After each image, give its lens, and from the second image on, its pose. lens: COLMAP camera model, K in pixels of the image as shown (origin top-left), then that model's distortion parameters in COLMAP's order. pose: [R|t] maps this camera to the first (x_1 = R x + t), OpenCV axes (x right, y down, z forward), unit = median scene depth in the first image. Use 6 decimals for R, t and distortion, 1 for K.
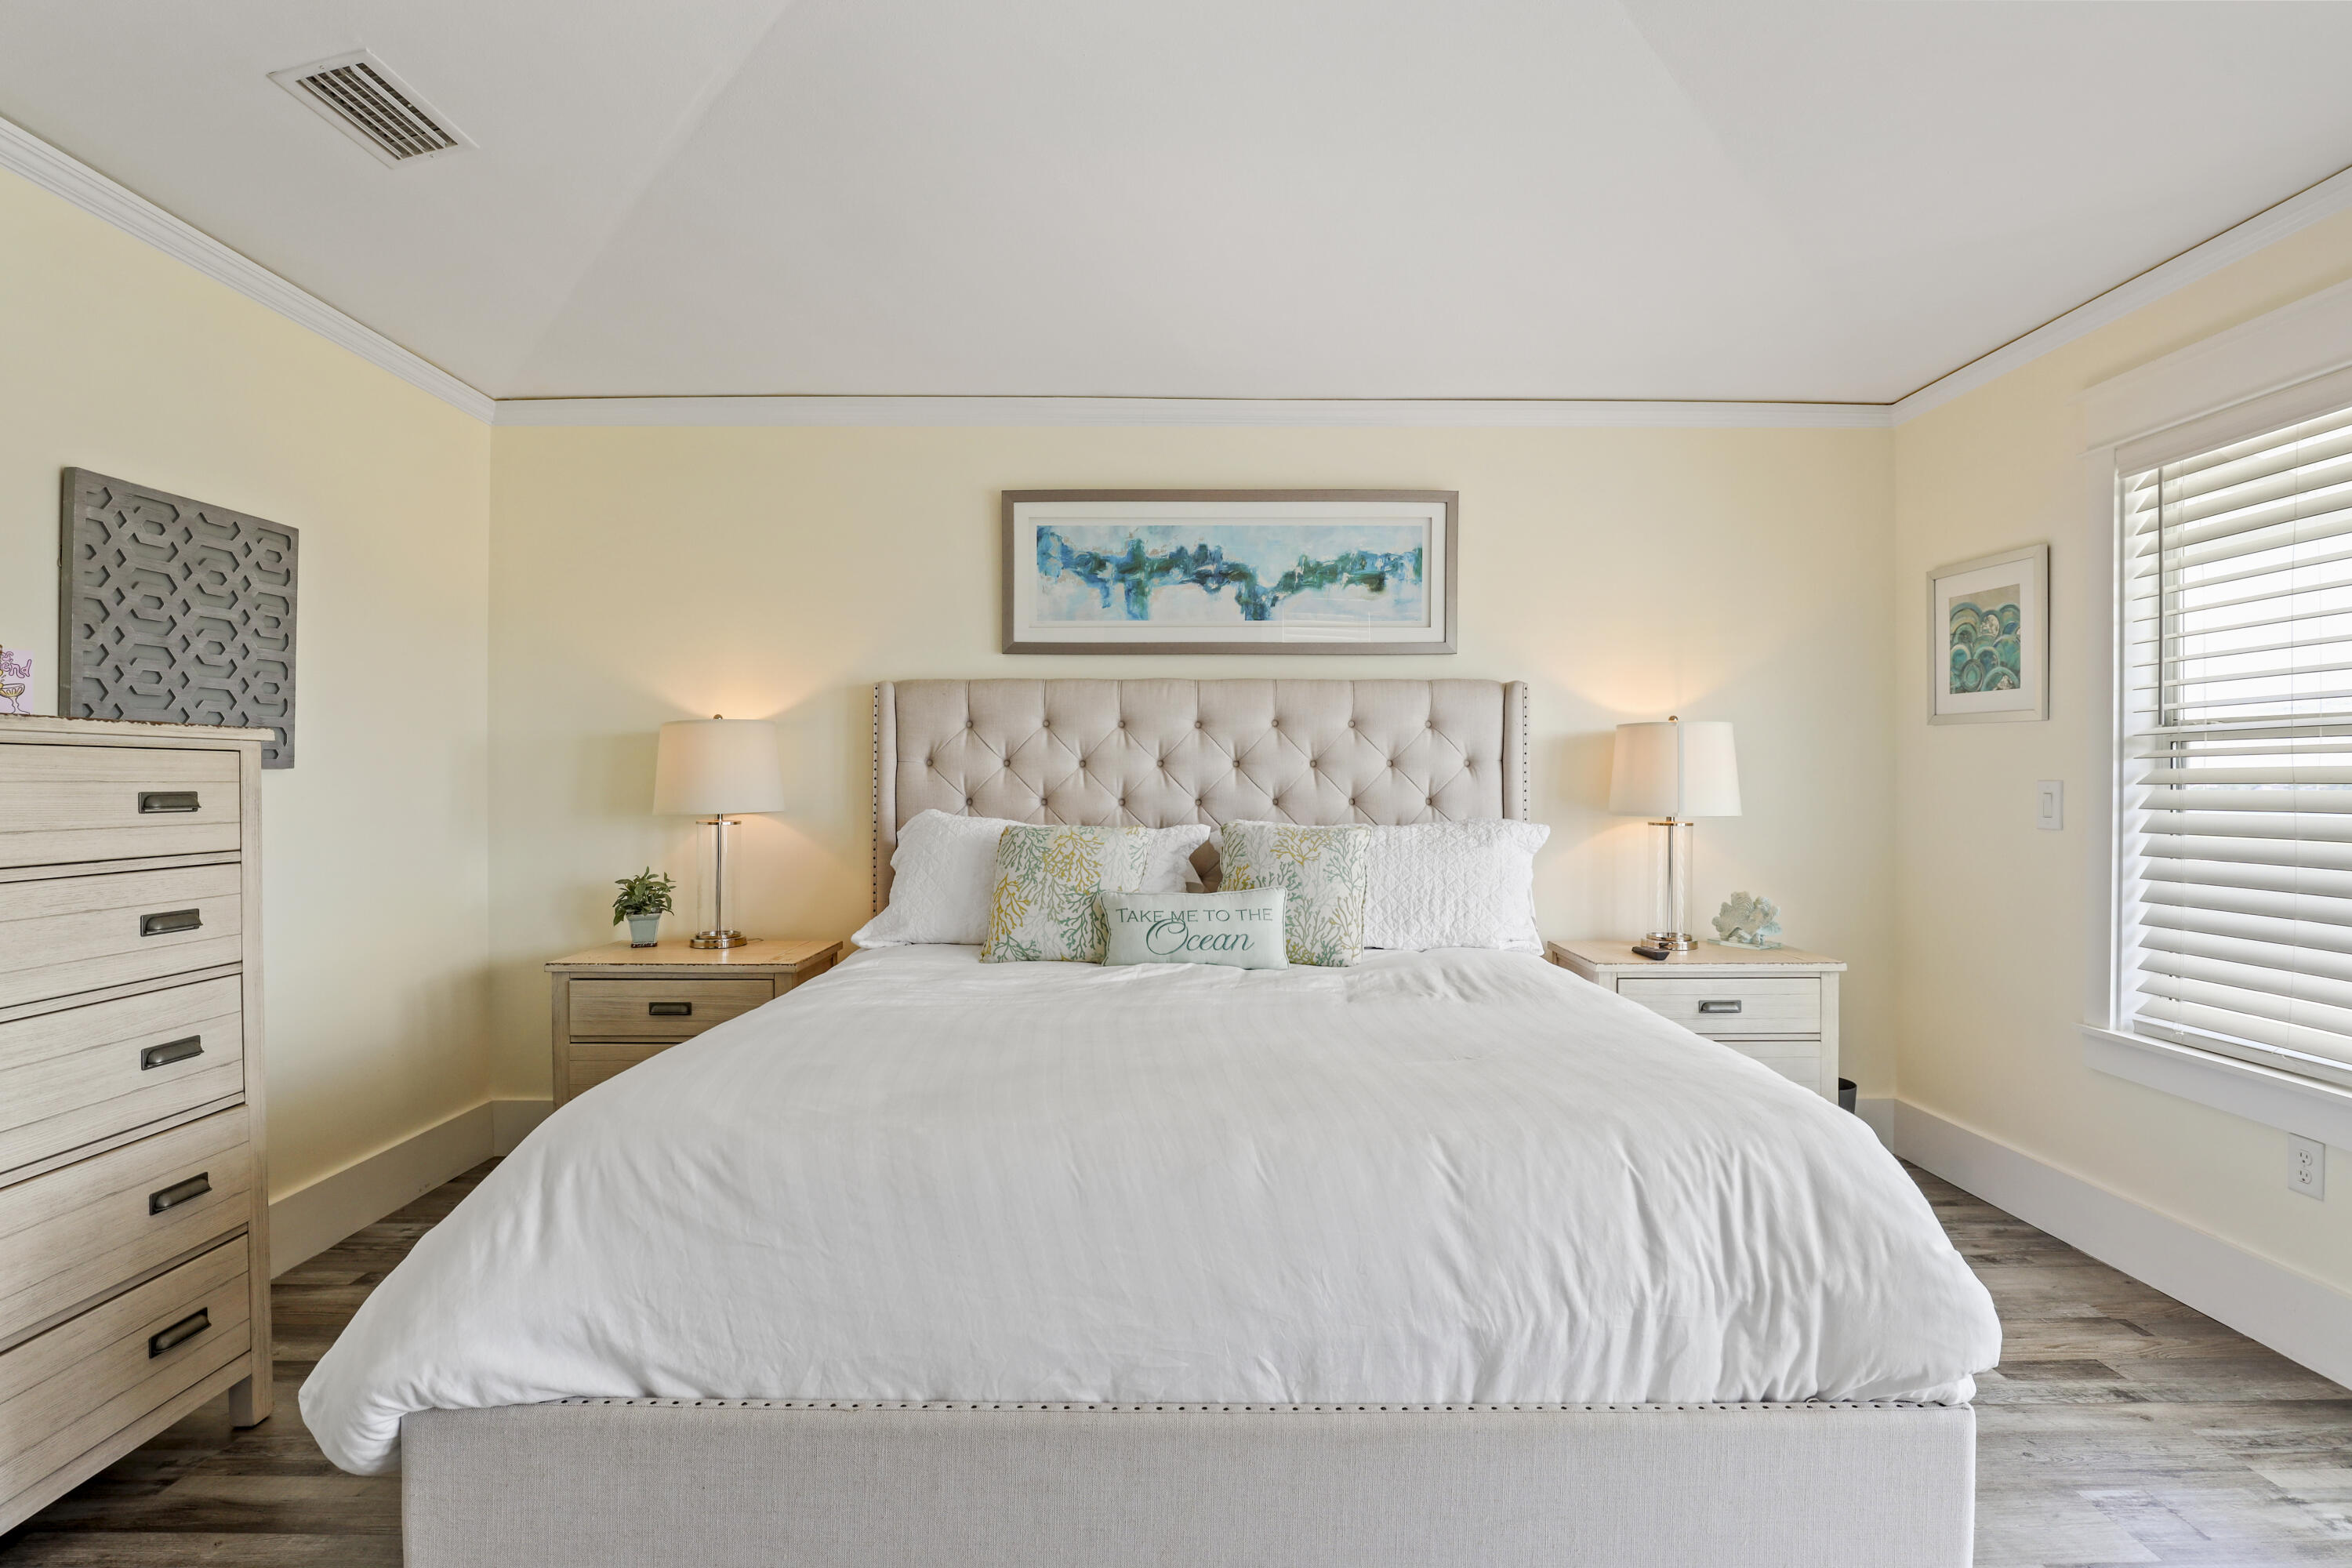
lens RADIAL K [[1176.3, 0, 1160.6], [0, 1176.3, 783.4], [0, 0, 1]] dist [-0.028109, 0.004415]
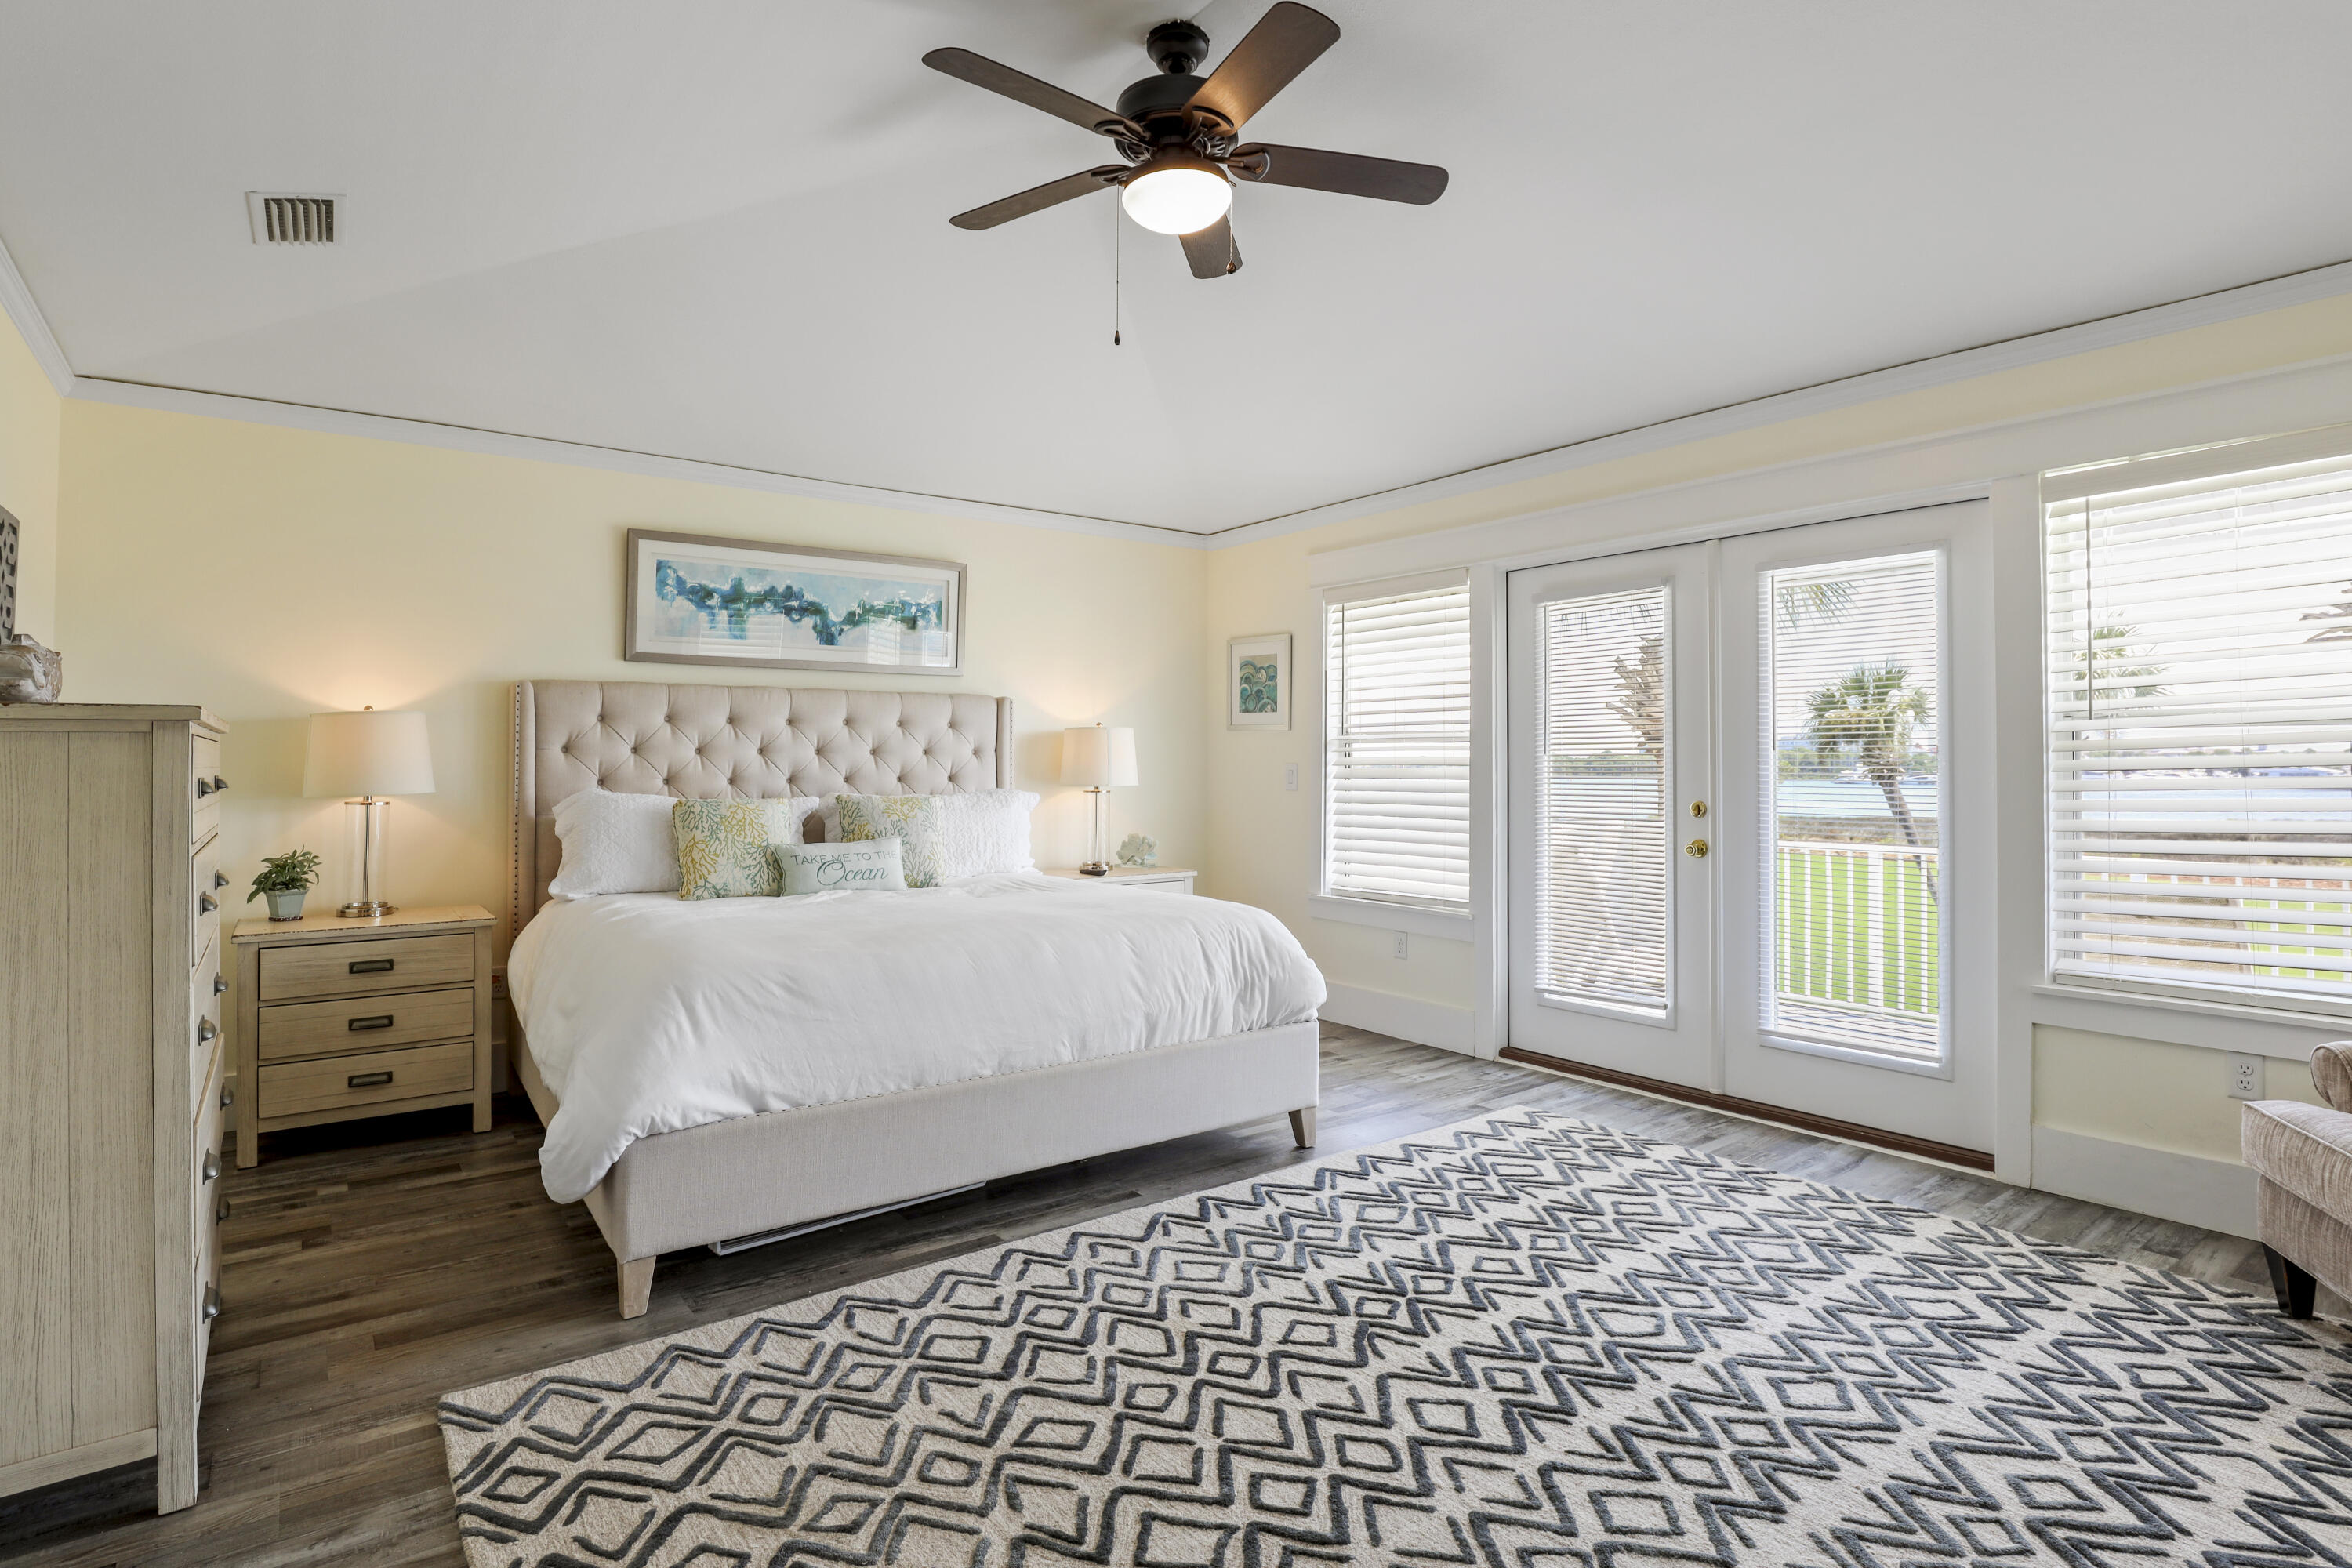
lens RADIAL K [[1176.3, 0, 1185.0], [0, 1176.3, 770.3], [0, 0, 1]] dist [-0.028109, 0.004415]
pose [[0.805582, -0.004601, 0.592466, -0.413480], [0.001368, 0.999982, 0.005906, -0.002968], [-0.592482, -0.003947, 0.805574, -0.349107]]
